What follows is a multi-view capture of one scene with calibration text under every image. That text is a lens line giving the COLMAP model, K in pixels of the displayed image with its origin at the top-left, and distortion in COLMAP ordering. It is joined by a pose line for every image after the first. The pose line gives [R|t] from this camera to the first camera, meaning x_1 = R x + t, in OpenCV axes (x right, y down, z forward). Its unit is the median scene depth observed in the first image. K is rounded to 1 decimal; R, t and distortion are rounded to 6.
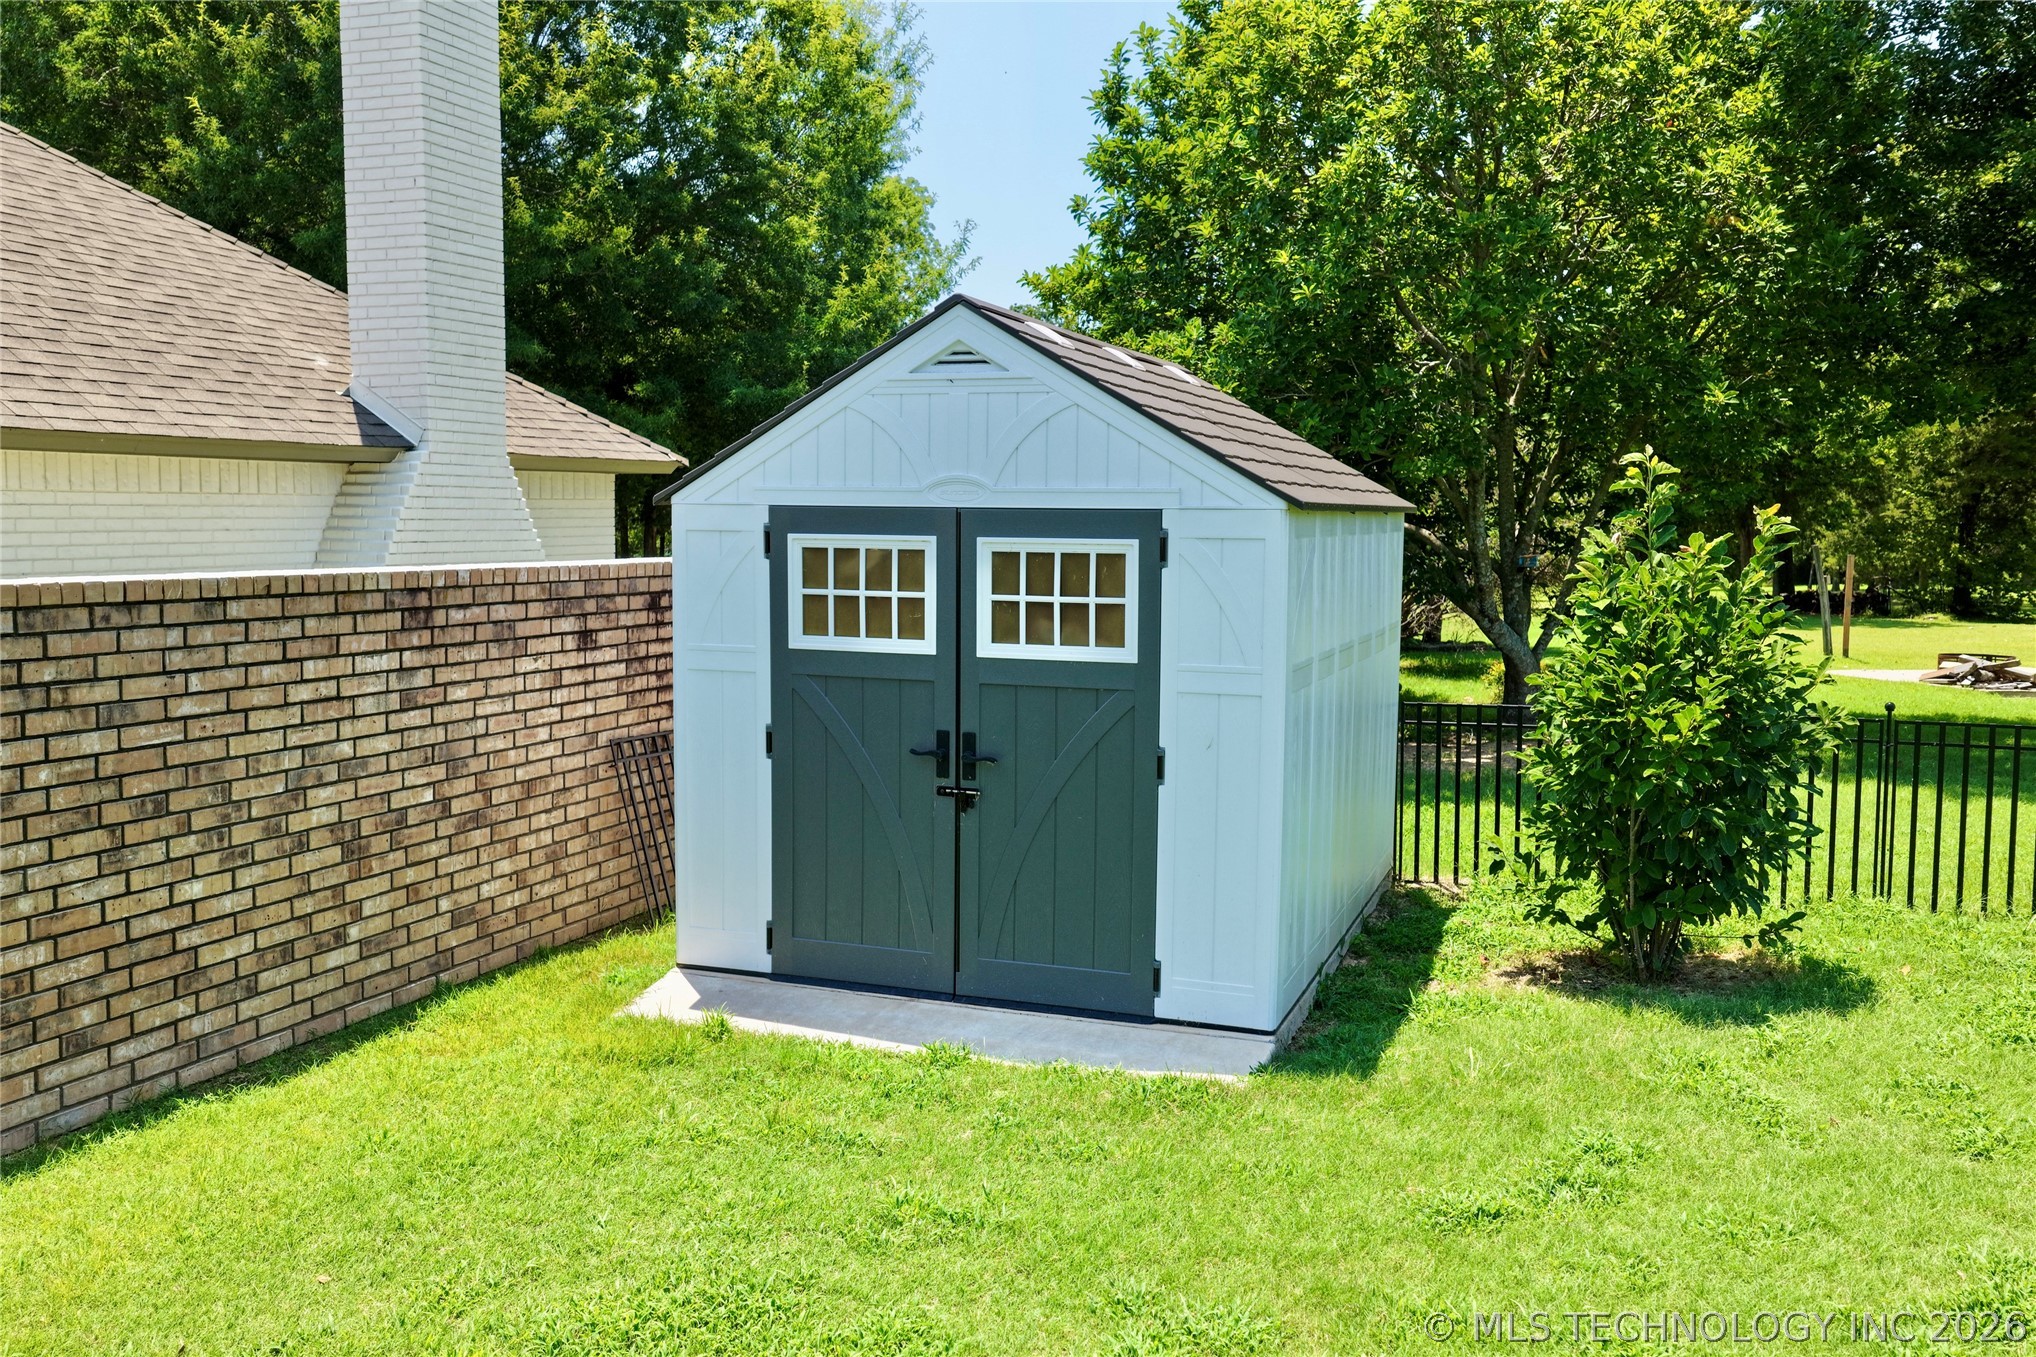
lens RADIAL K [[1681.8, 0, 1024.6], [0, 1681.8, 685.0], [0, 0, 1]] dist [-0.006951, 0.023419]
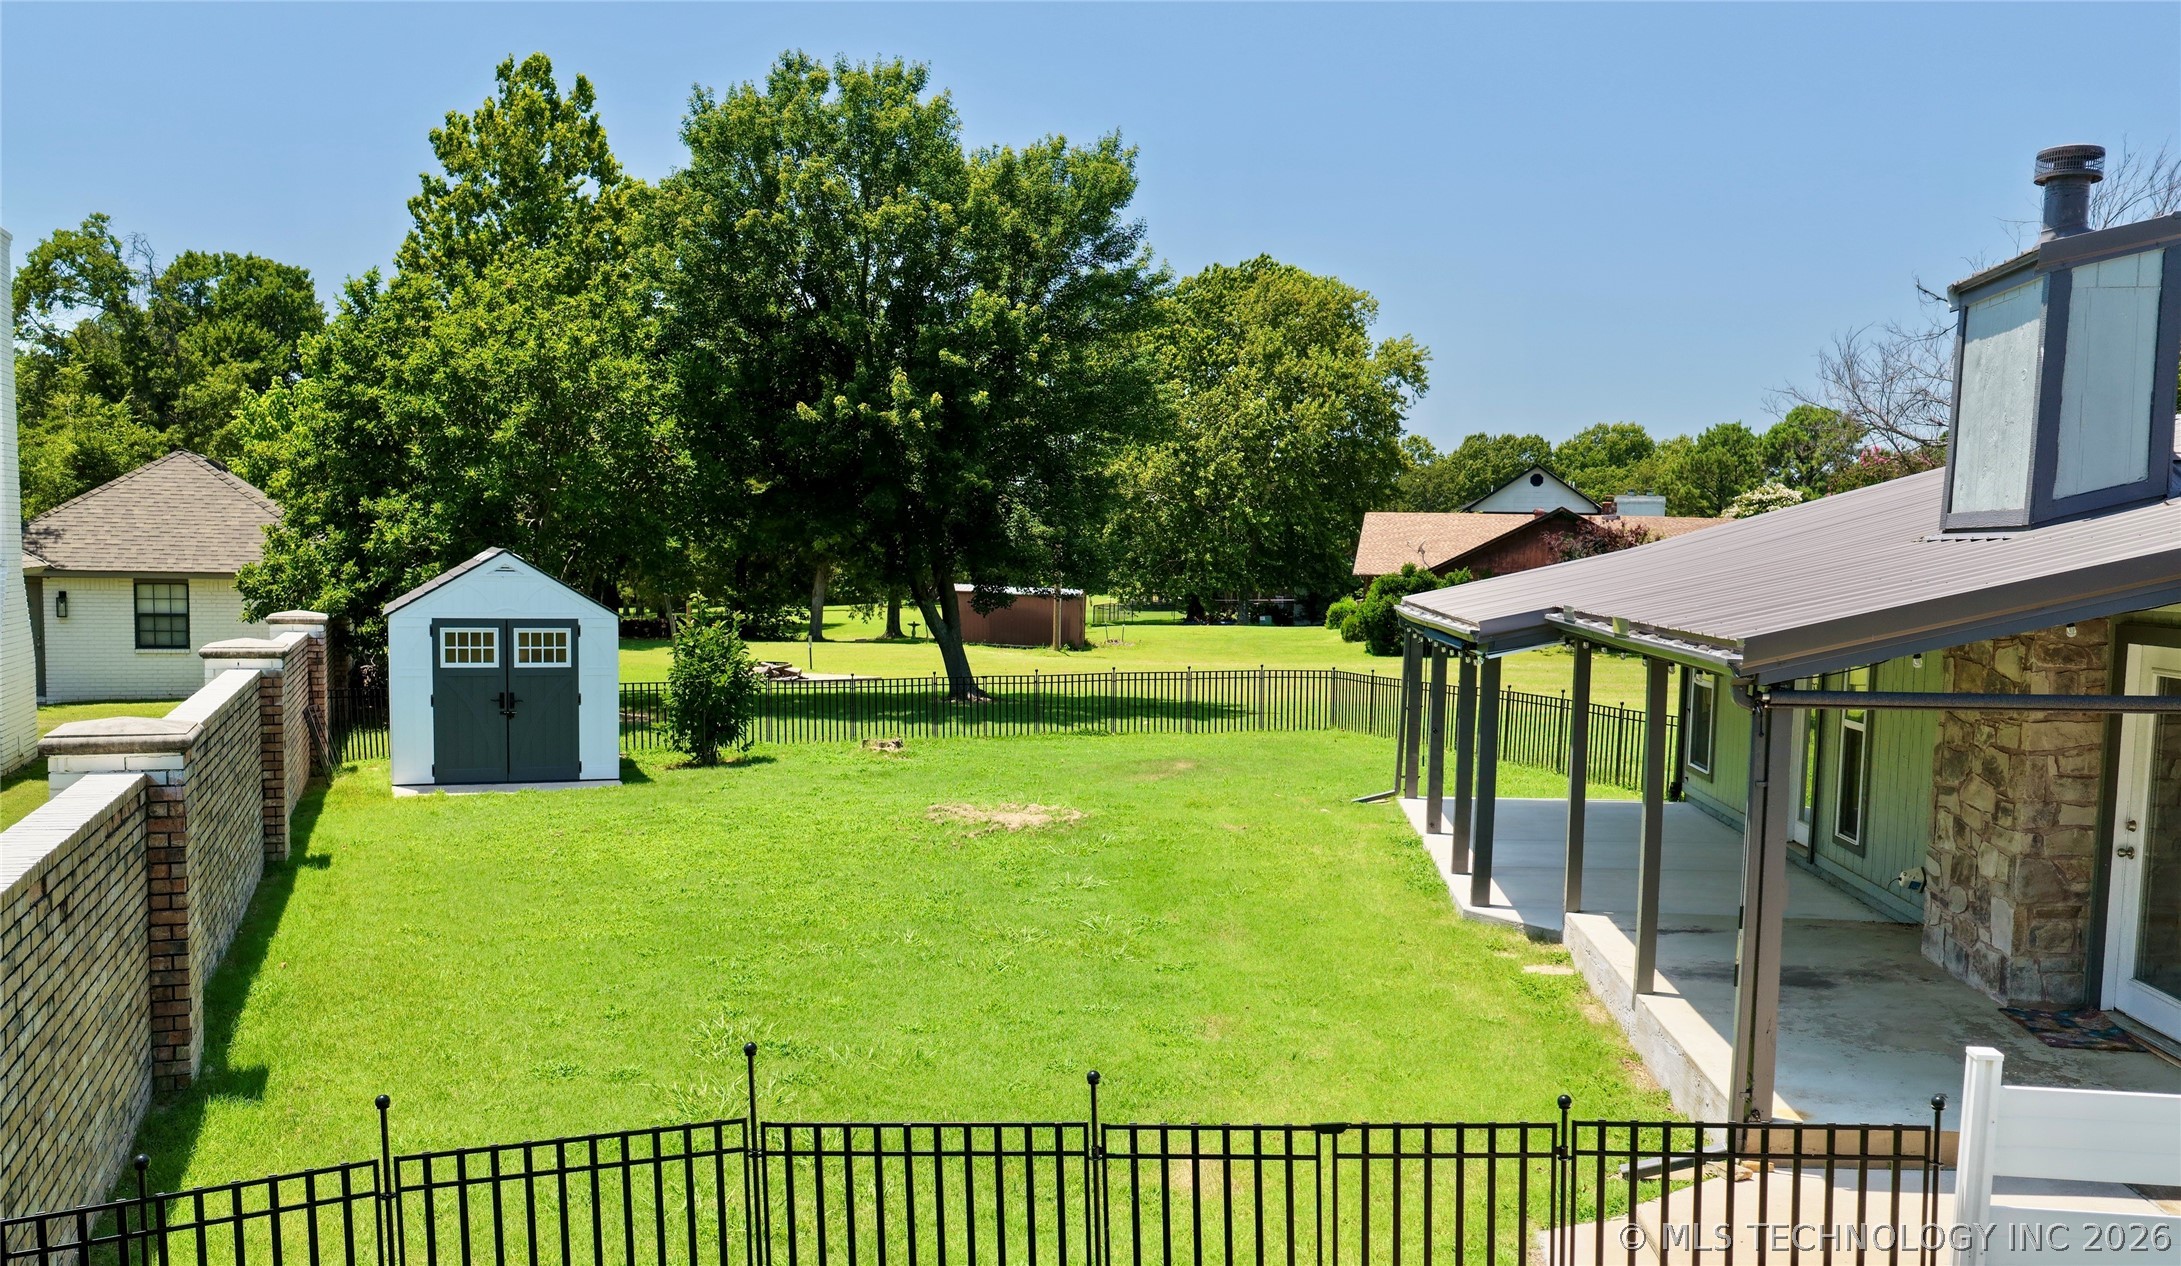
lens RADIAL K [[1739.9, 0, 1094.6], [0, 1739.9, 631.2], [0, 0, 1]] dist [-0.053312, -0.003511]
pose [[0.750545, -0.024565, 0.660363, -1.293934], [0.056658, 0.998021, -0.027271, 0.061488], [-0.658386, 0.057883, 0.750451, -2.020194]]
